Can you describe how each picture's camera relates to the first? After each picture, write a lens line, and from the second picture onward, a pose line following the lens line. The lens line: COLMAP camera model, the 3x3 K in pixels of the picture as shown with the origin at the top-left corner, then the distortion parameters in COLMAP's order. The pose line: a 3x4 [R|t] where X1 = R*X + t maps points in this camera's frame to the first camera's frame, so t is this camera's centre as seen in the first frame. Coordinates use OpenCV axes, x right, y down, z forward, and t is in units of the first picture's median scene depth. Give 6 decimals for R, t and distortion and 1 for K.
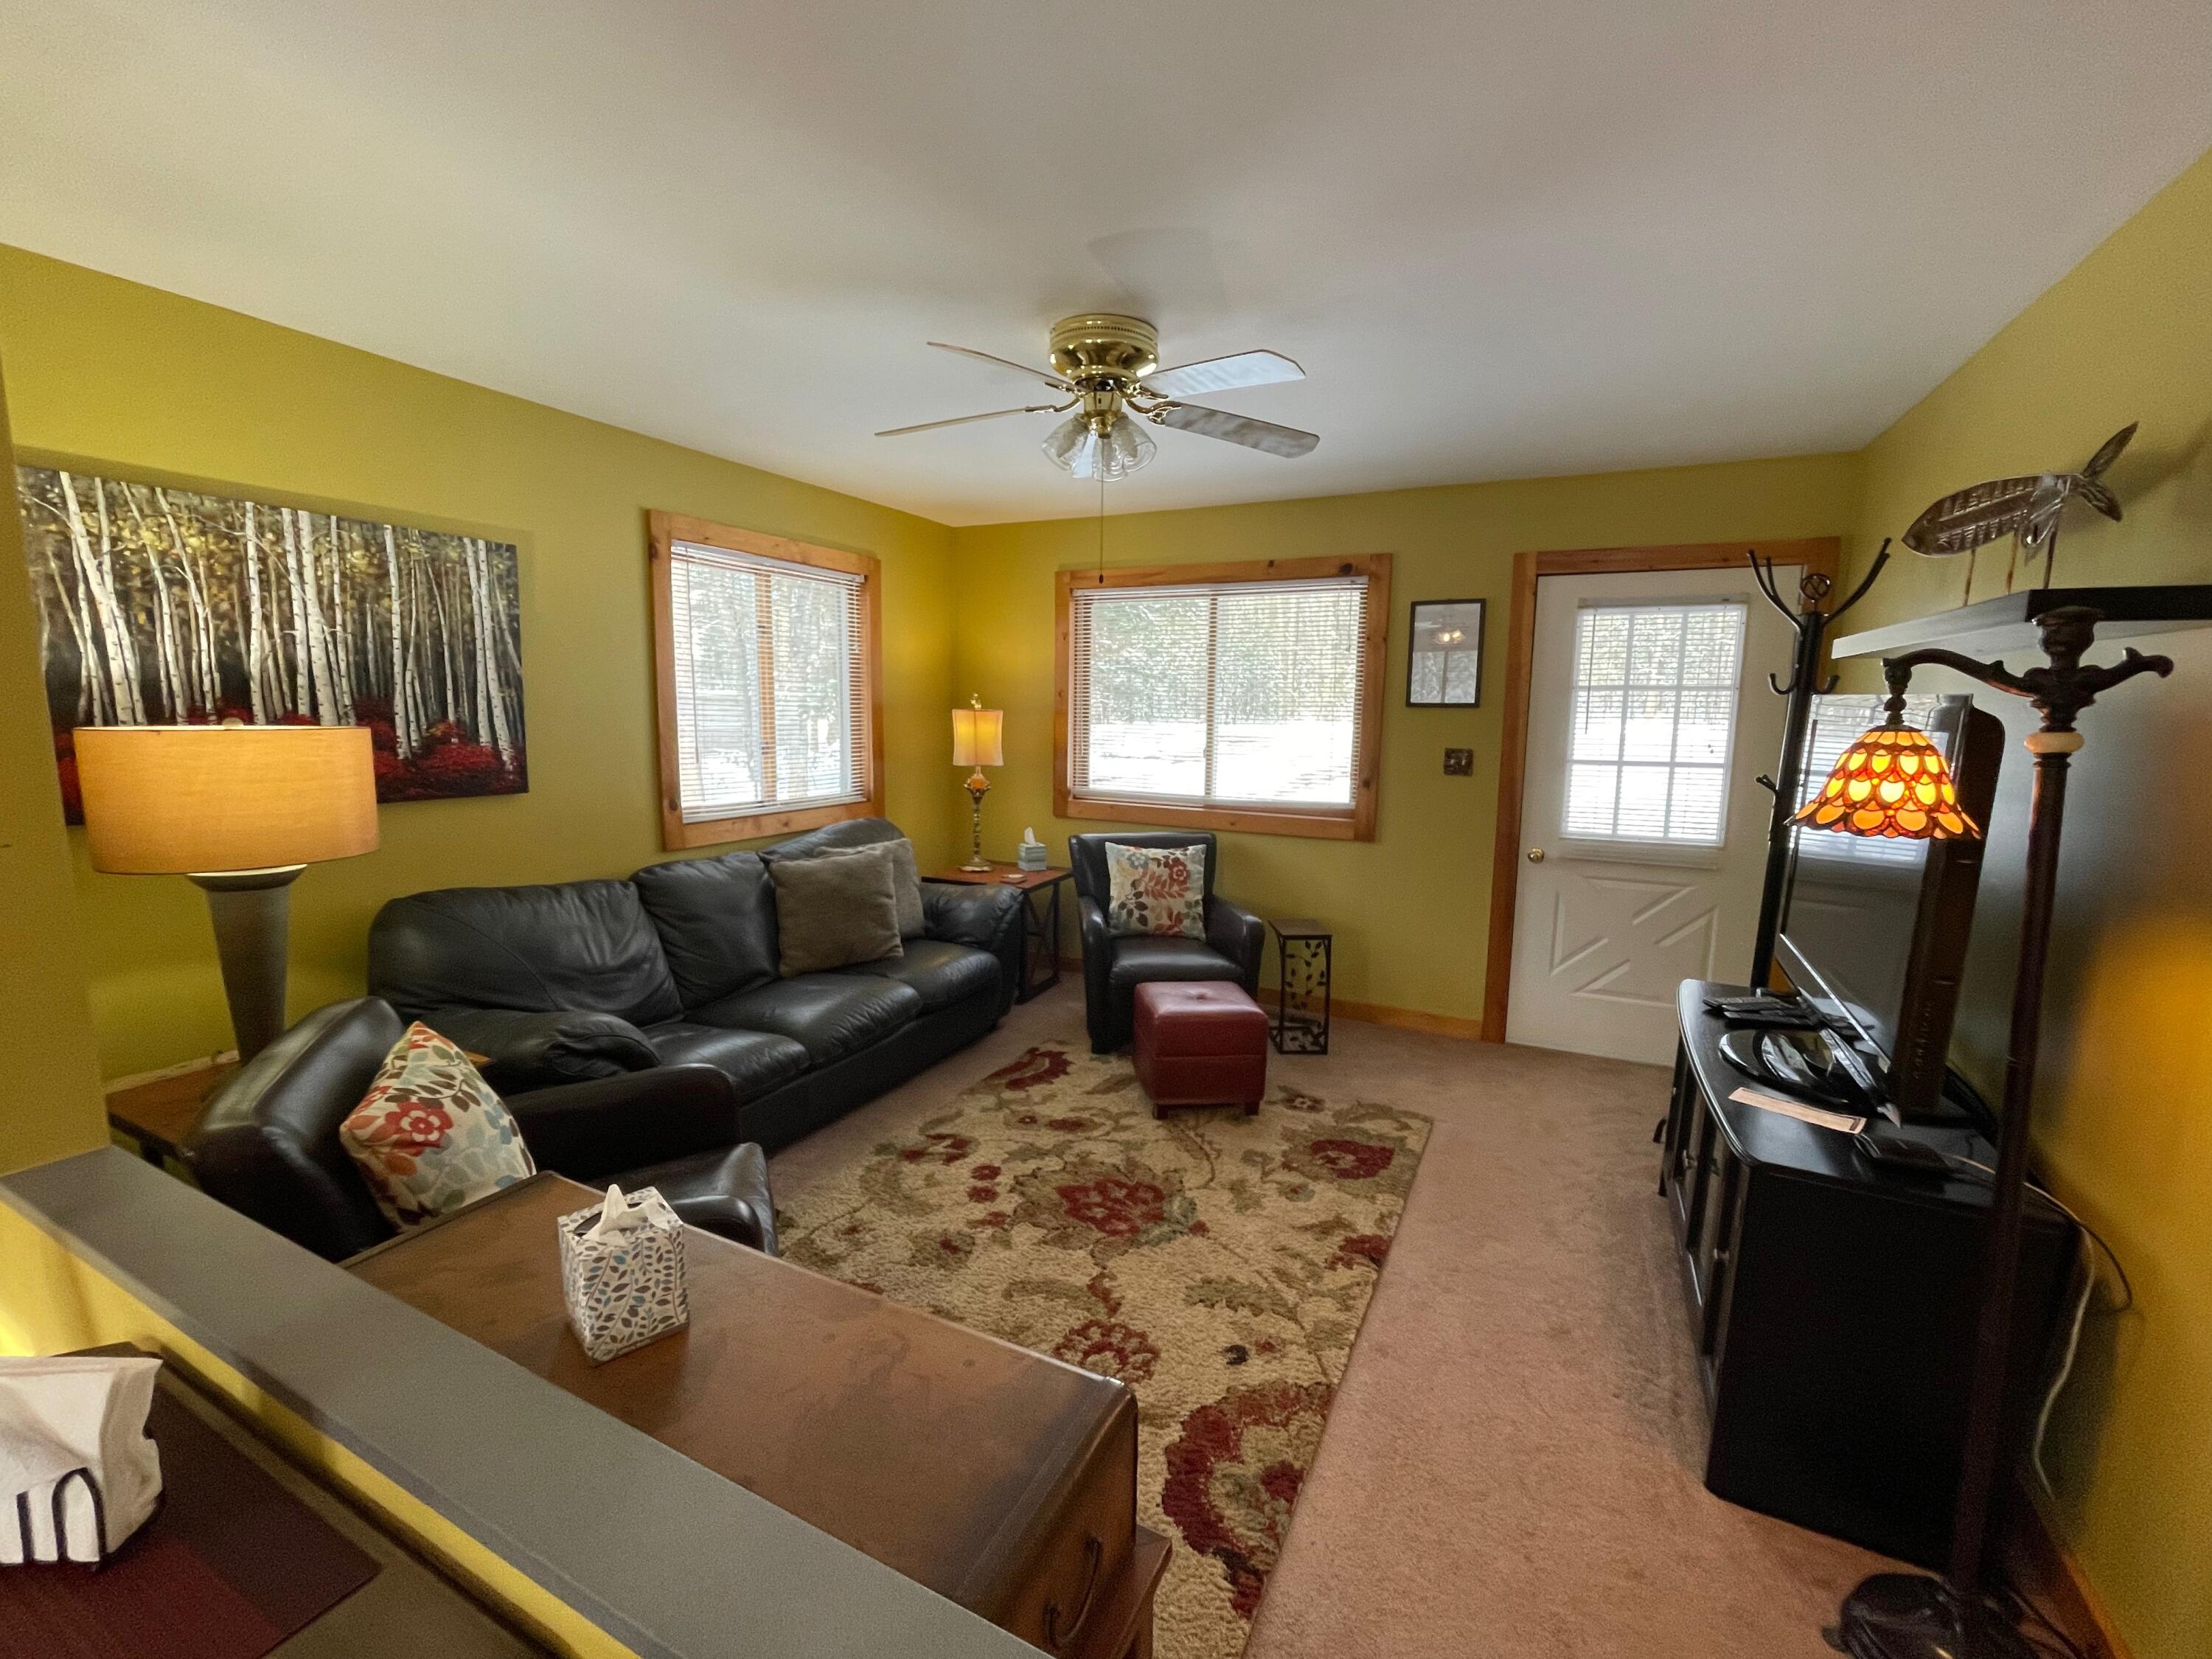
lens RADIAL K [[929.1, 0, 1106.0], [0, 929.1, 829.5], [0, 0, 1]] dist [-0.002374, 0.000253]
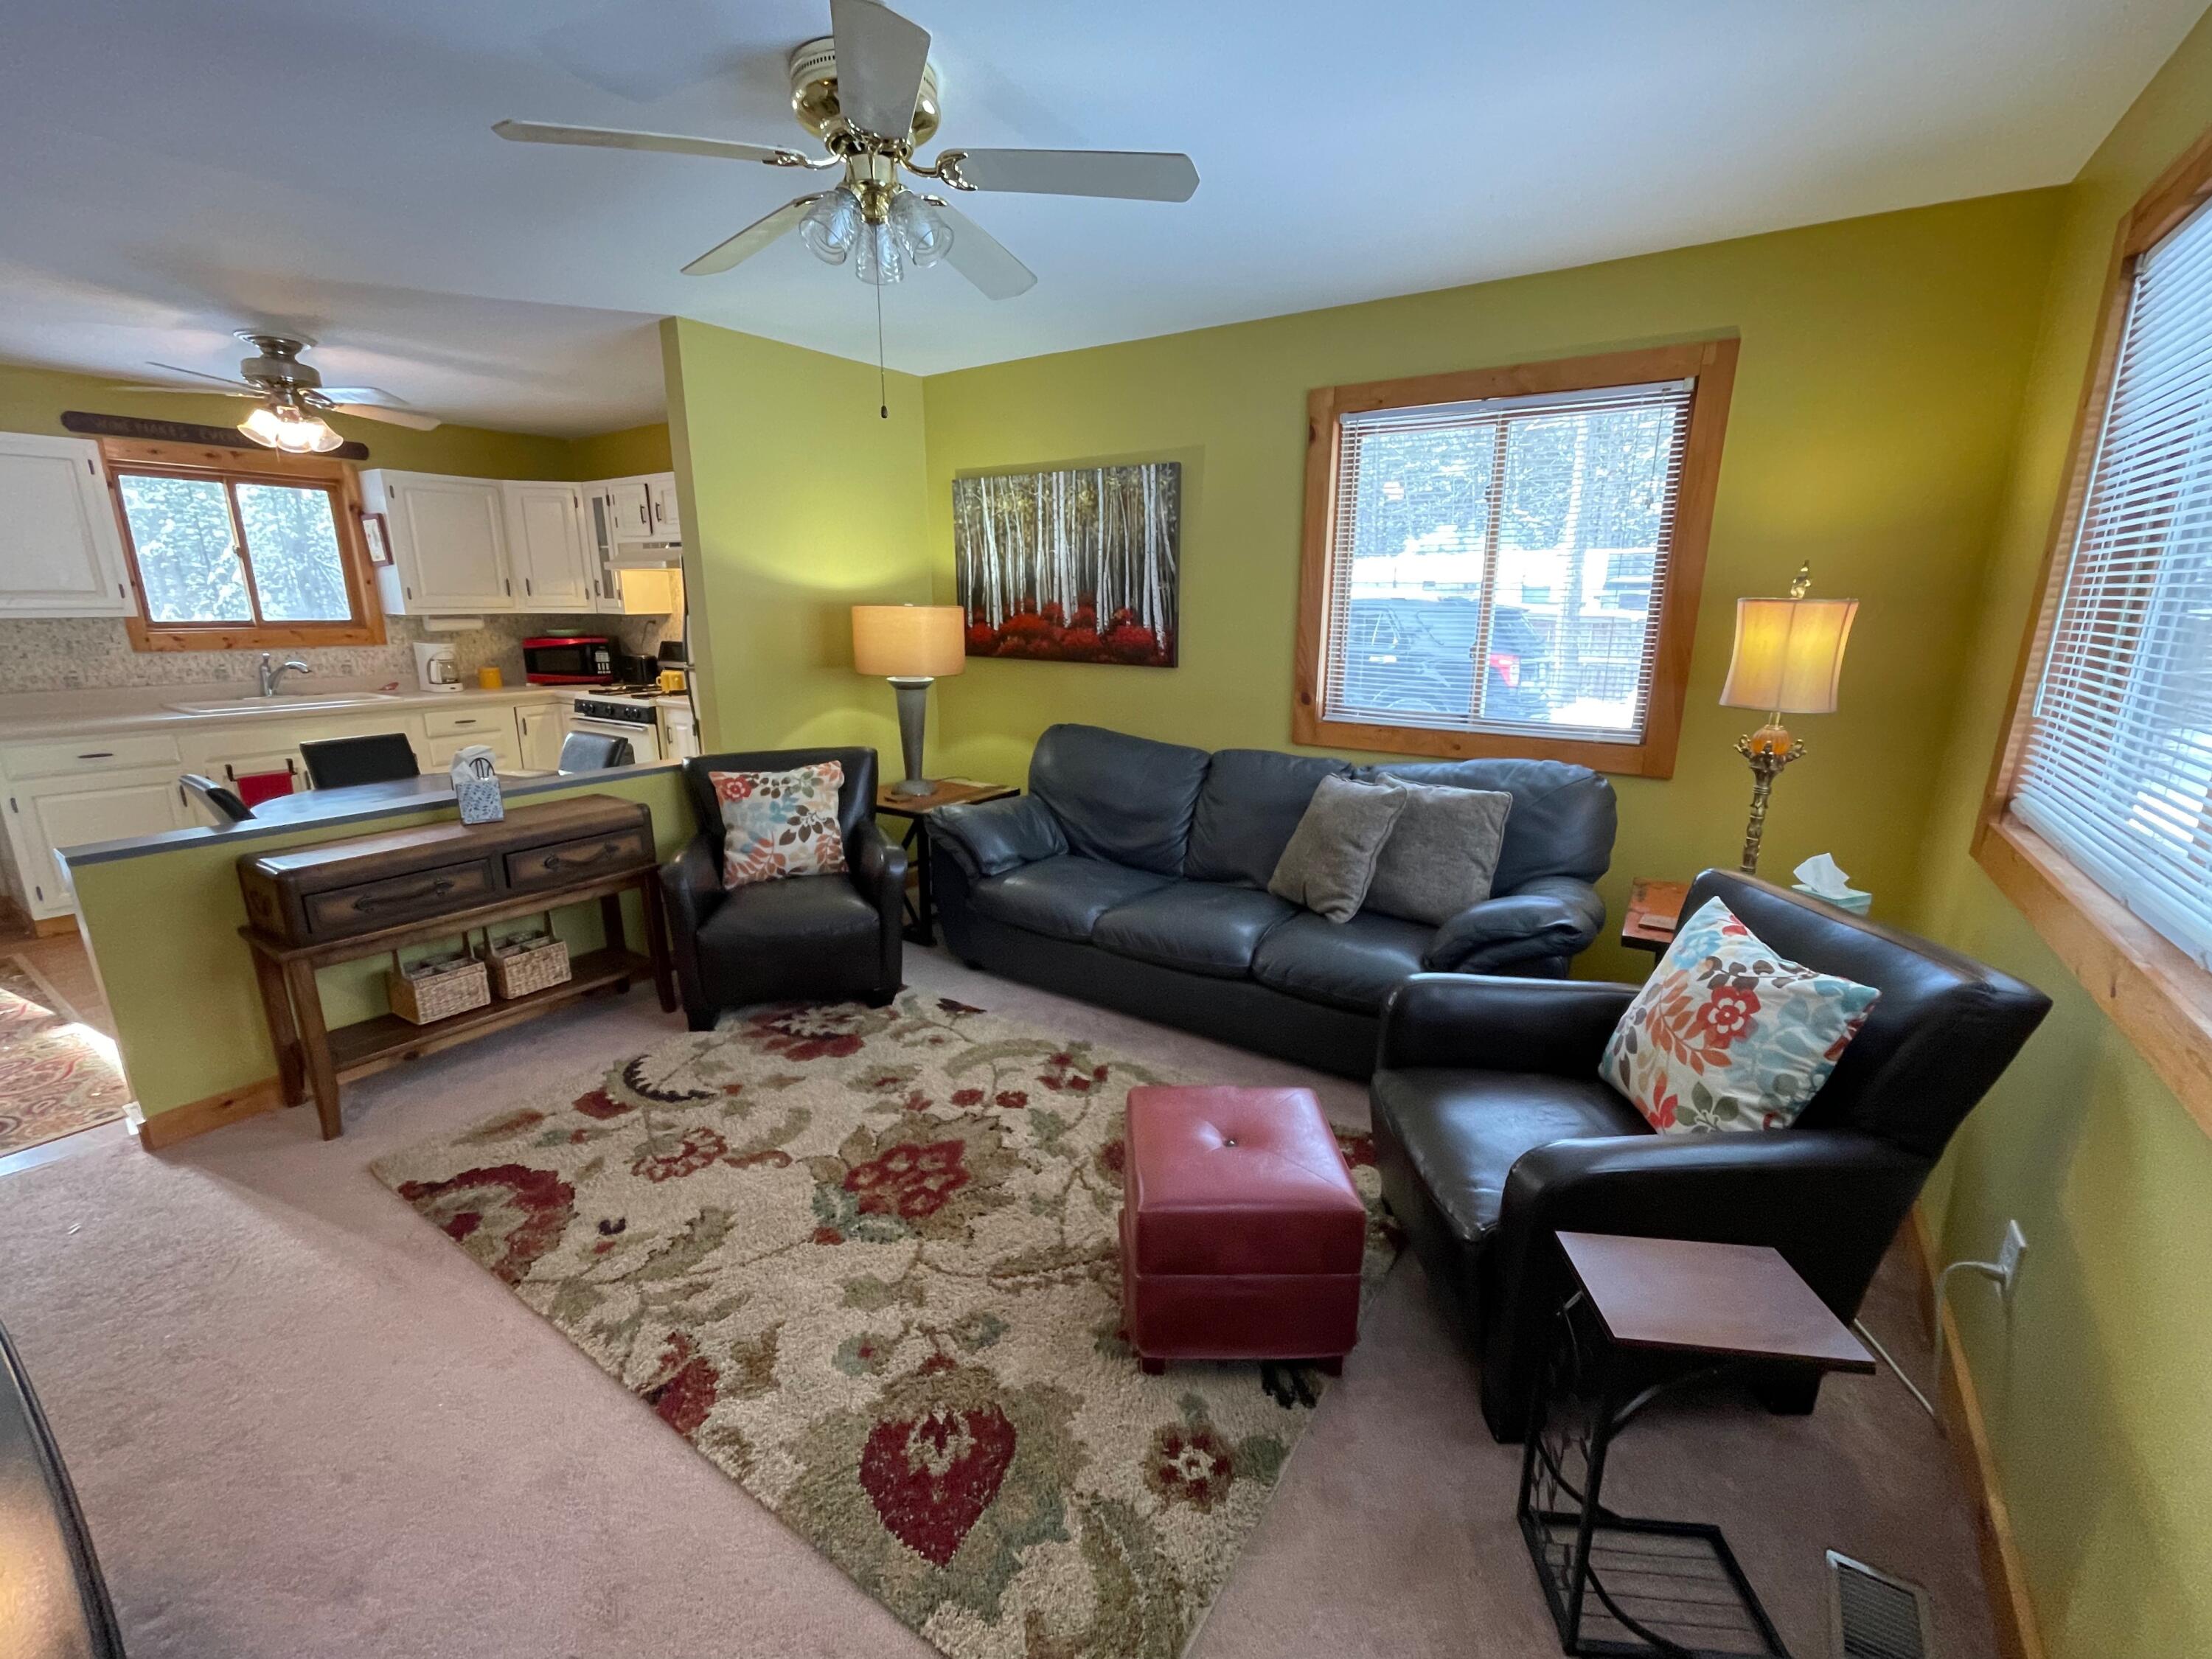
lens RADIAL K [[931.4, 0, 1100.4], [0, 931.4, 837.1], [0, 0, 1]] dist [-0.002885, 0.000523]
pose [[-0.127535, 0.230695, -0.964632, 0.695123], [-0.138246, 0.958945, 0.247613, -0.125288], [0.982152, 0.164936, -0.090407, 1.122203]]
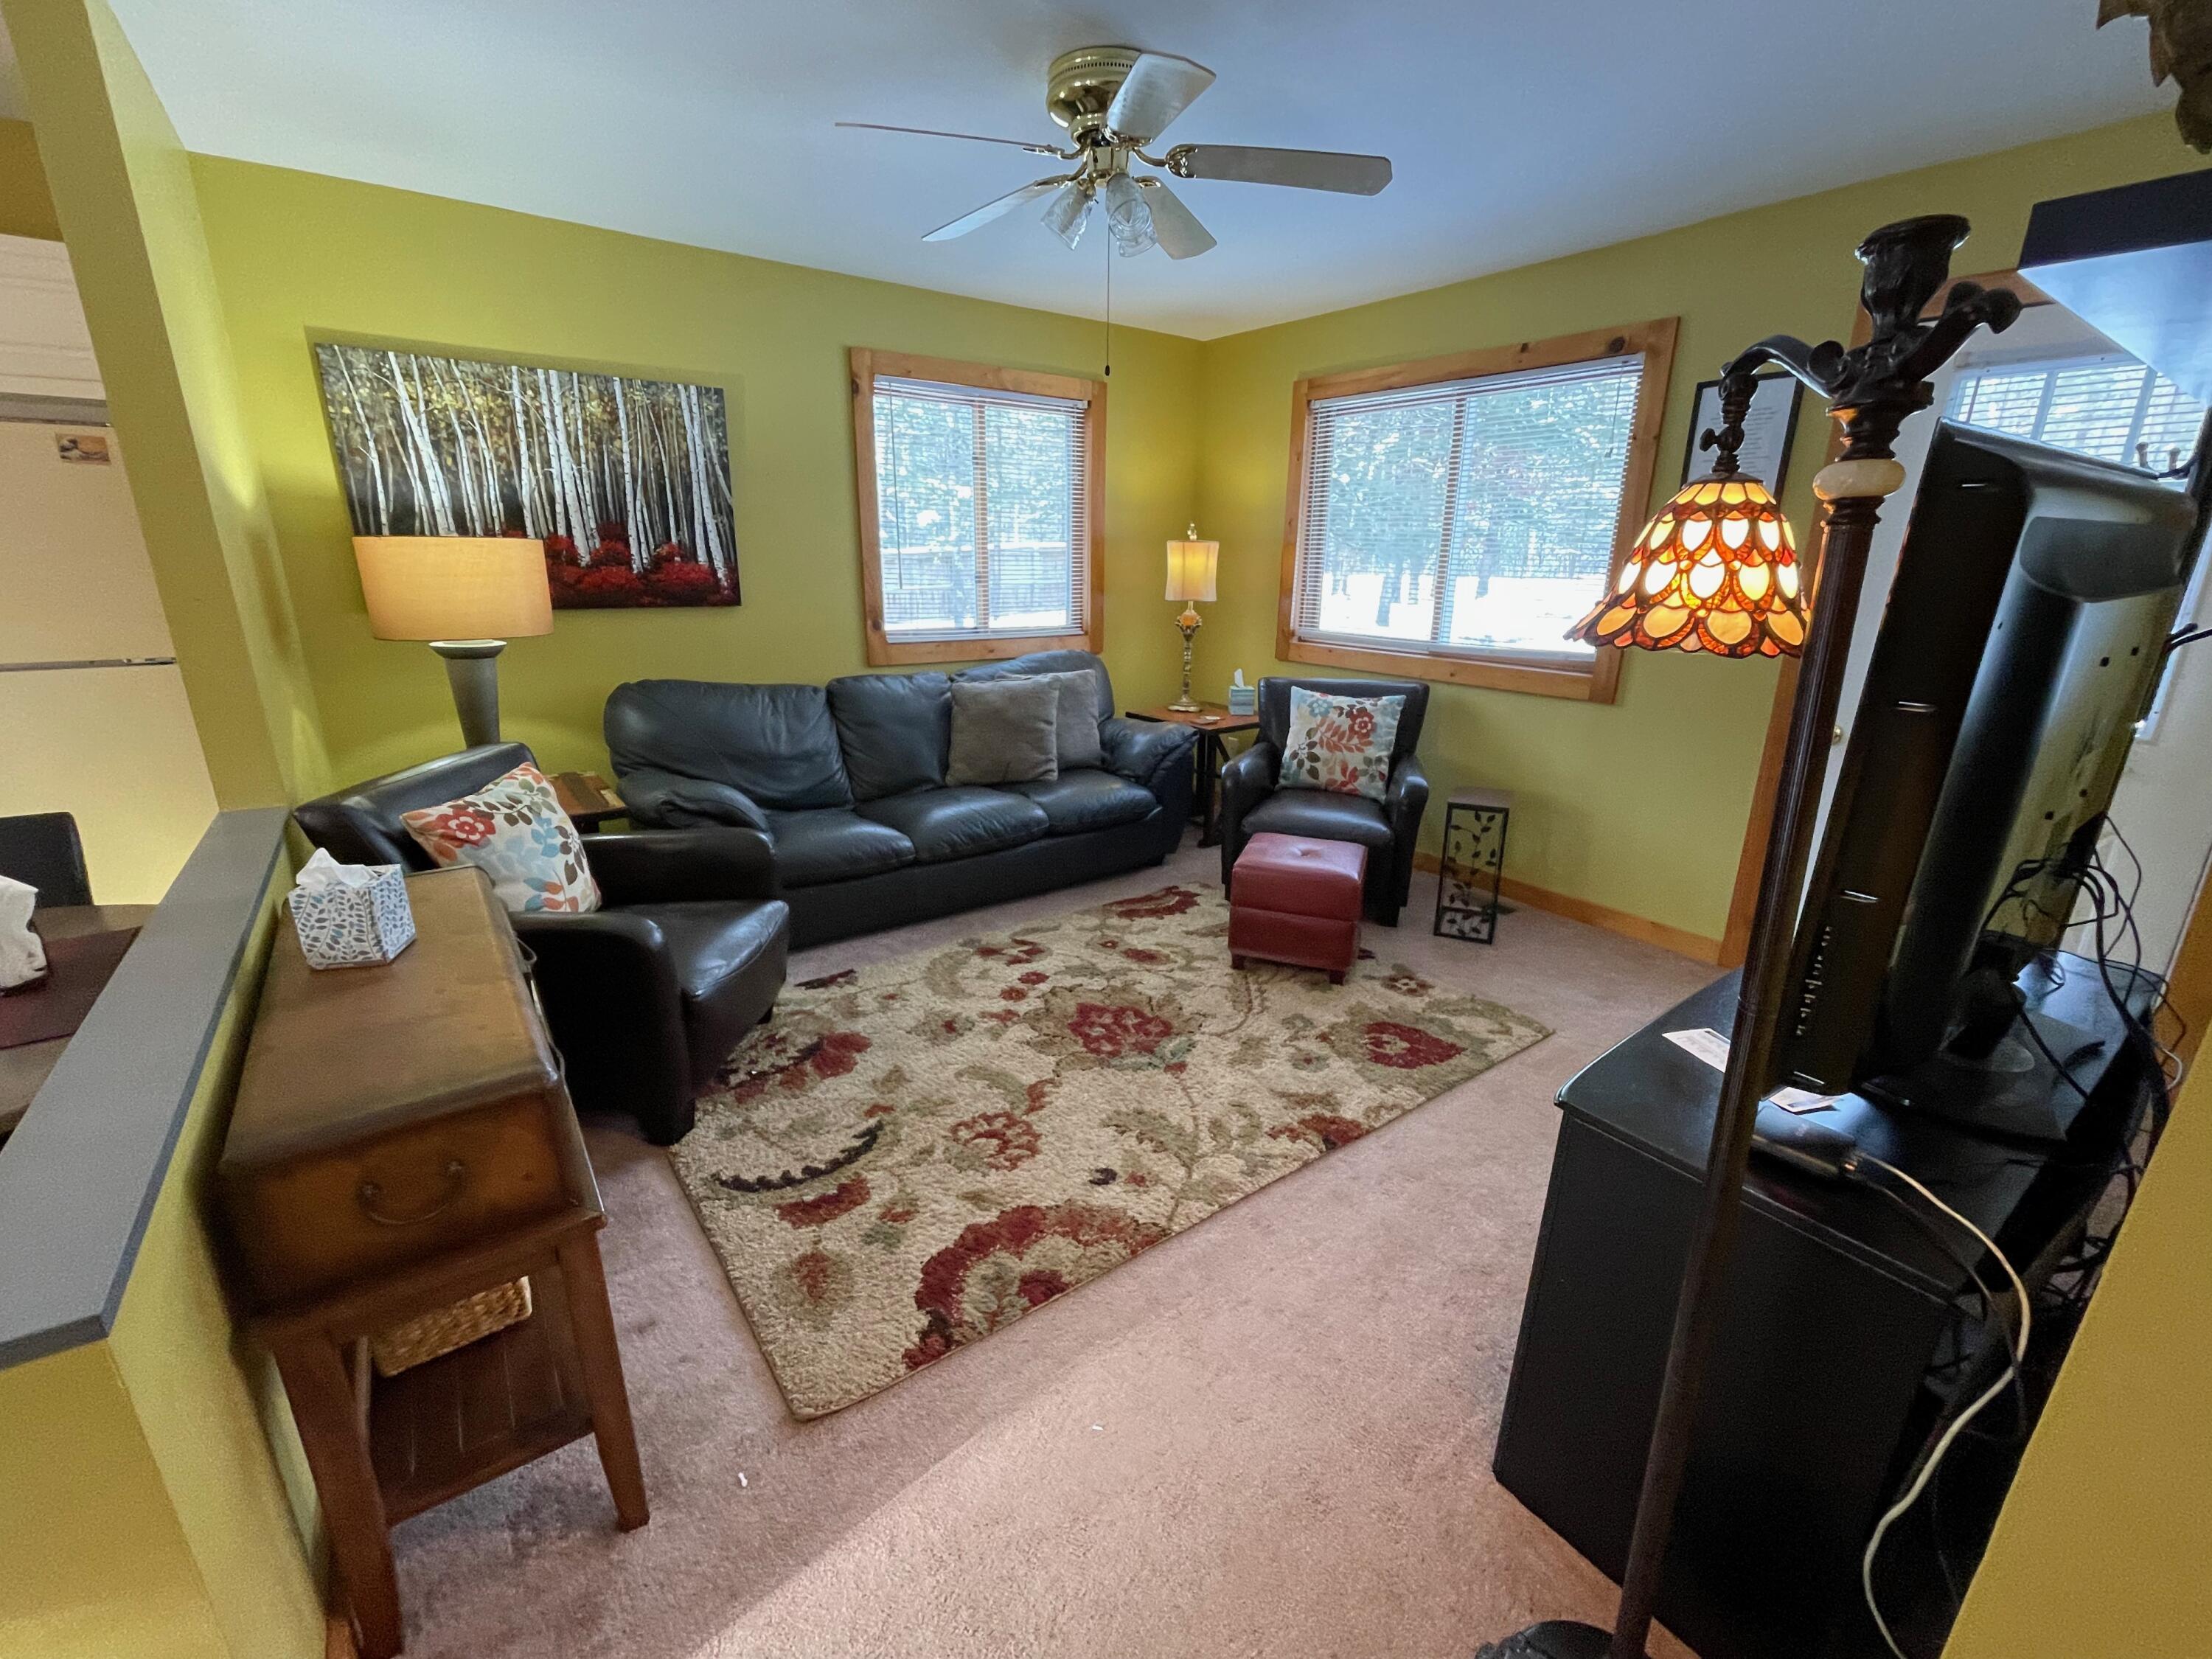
lens RADIAL K [[931.4, 0, 1100.4], [0, 931.4, 837.1], [0, 0, 1]] dist [-0.002885, 0.000523]
pose [[0.890738, 0.128963, -0.435837, 0.383213], [-0.059293, 0.983678, 0.169888, 0.023146], [0.450632, -0.125484, 0.883846, 0.108992]]
